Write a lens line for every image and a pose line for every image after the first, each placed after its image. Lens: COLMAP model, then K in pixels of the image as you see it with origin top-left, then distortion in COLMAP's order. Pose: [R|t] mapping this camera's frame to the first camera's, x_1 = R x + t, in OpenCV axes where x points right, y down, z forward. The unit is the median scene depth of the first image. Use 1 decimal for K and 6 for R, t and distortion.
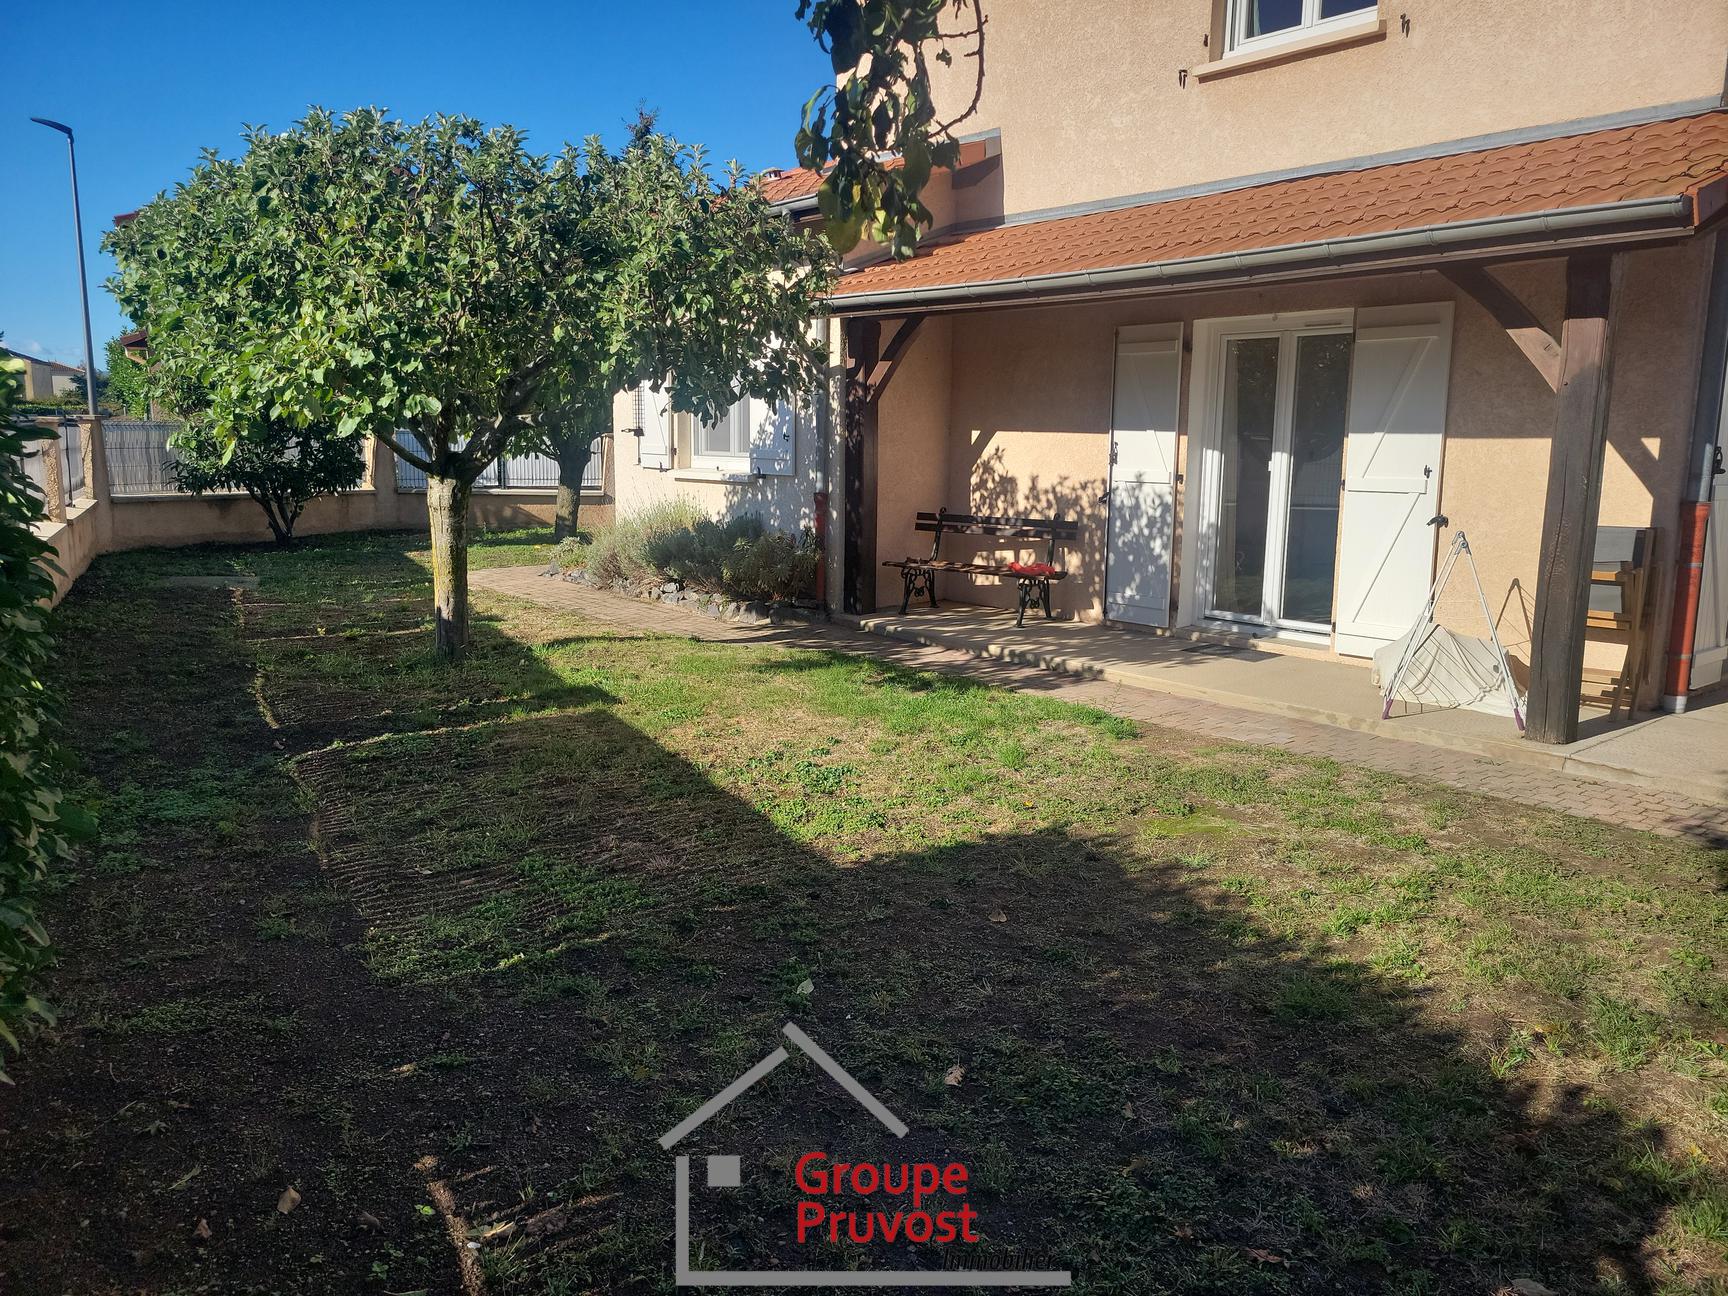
lens RADIAL K [[1291.3, 0, 865.5], [0, 1291.3, 642.4], [0, 0, 1]] dist [0.054199, -0.038867]
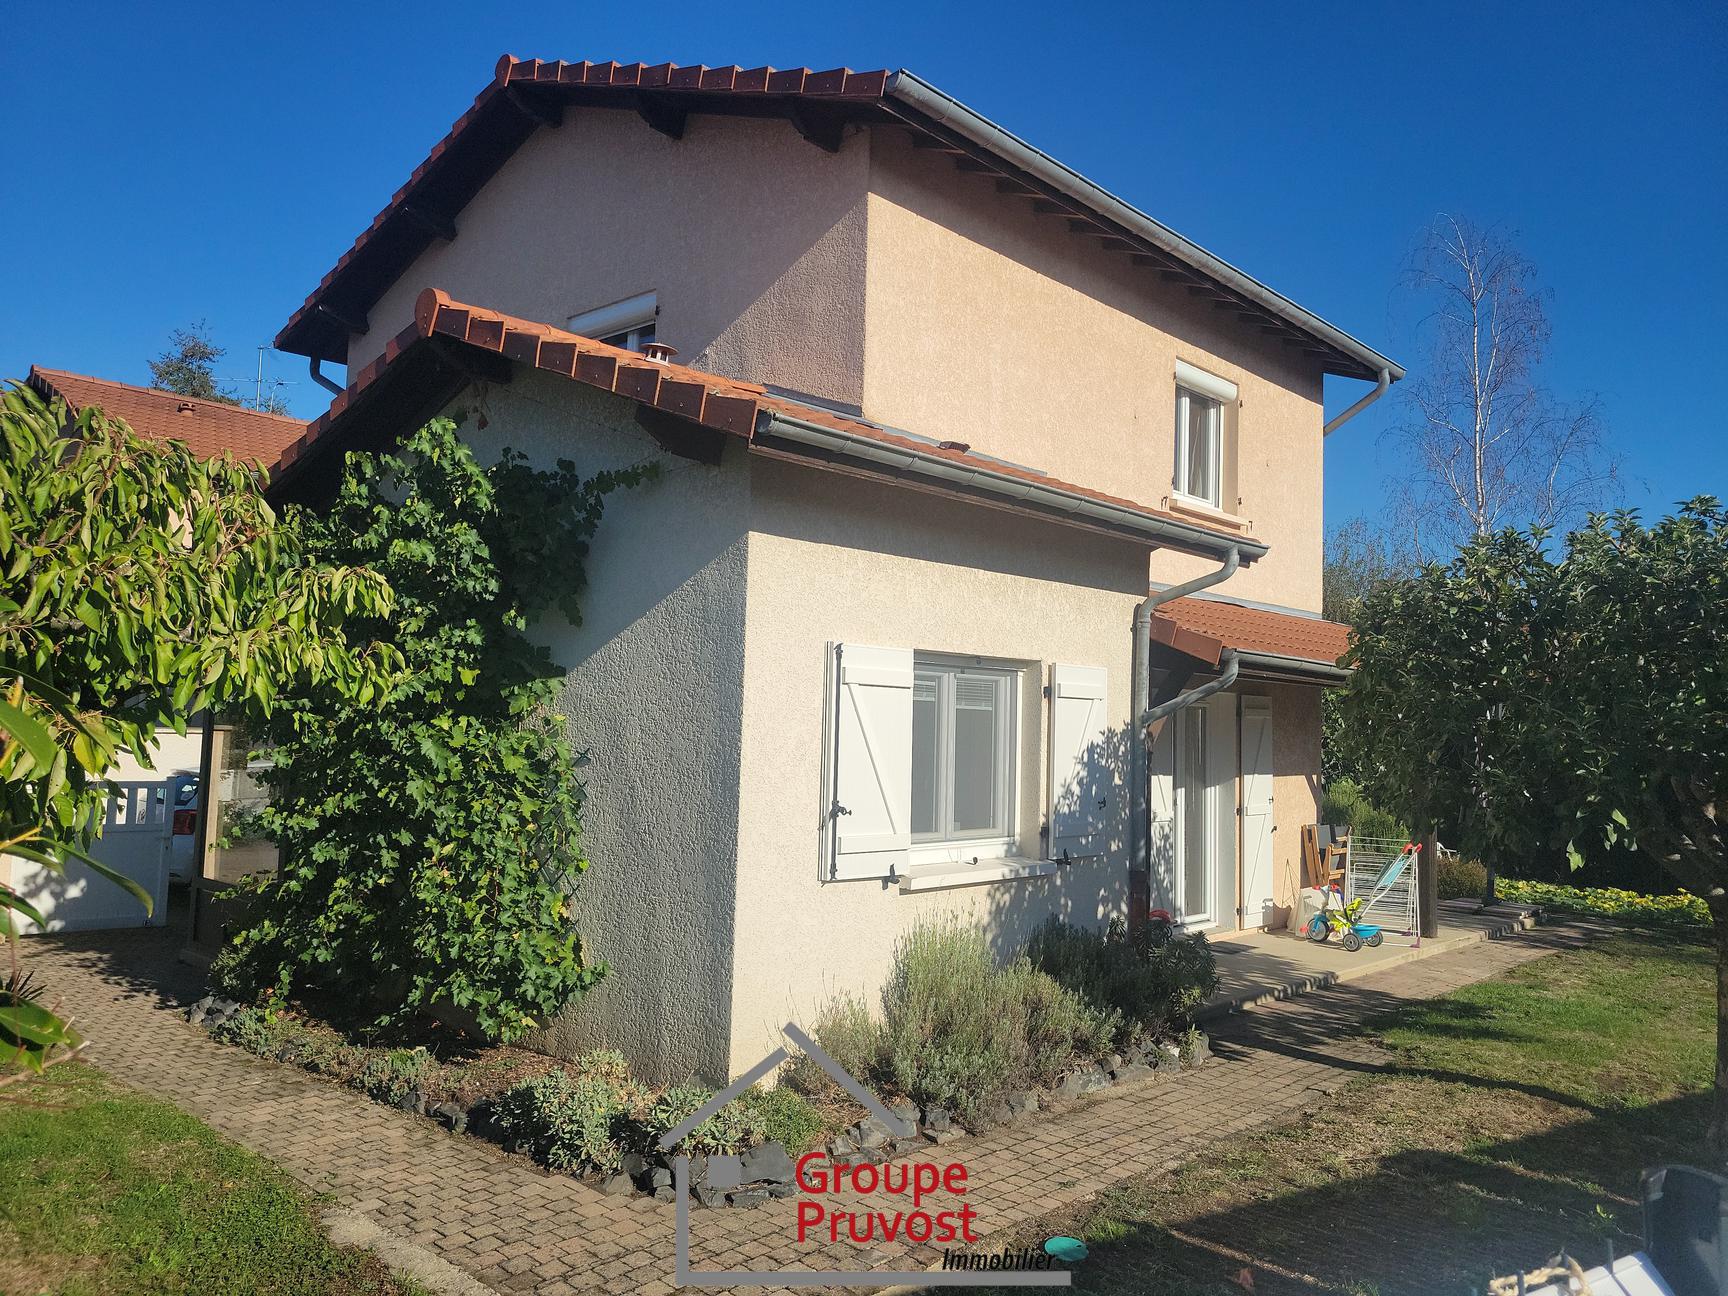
lens RADIAL K [[1291.3, 0, 863.9], [0, 1291.3, 645.7], [0, 0, 1]] dist [0.054199, -0.038867]
pose [[-0.142930, 0.043405, 0.988781, -0.921611], [0.125774, 0.991735, -0.025354, -0.284667], [-0.981709, 0.120739, -0.147208, 1.428218]]
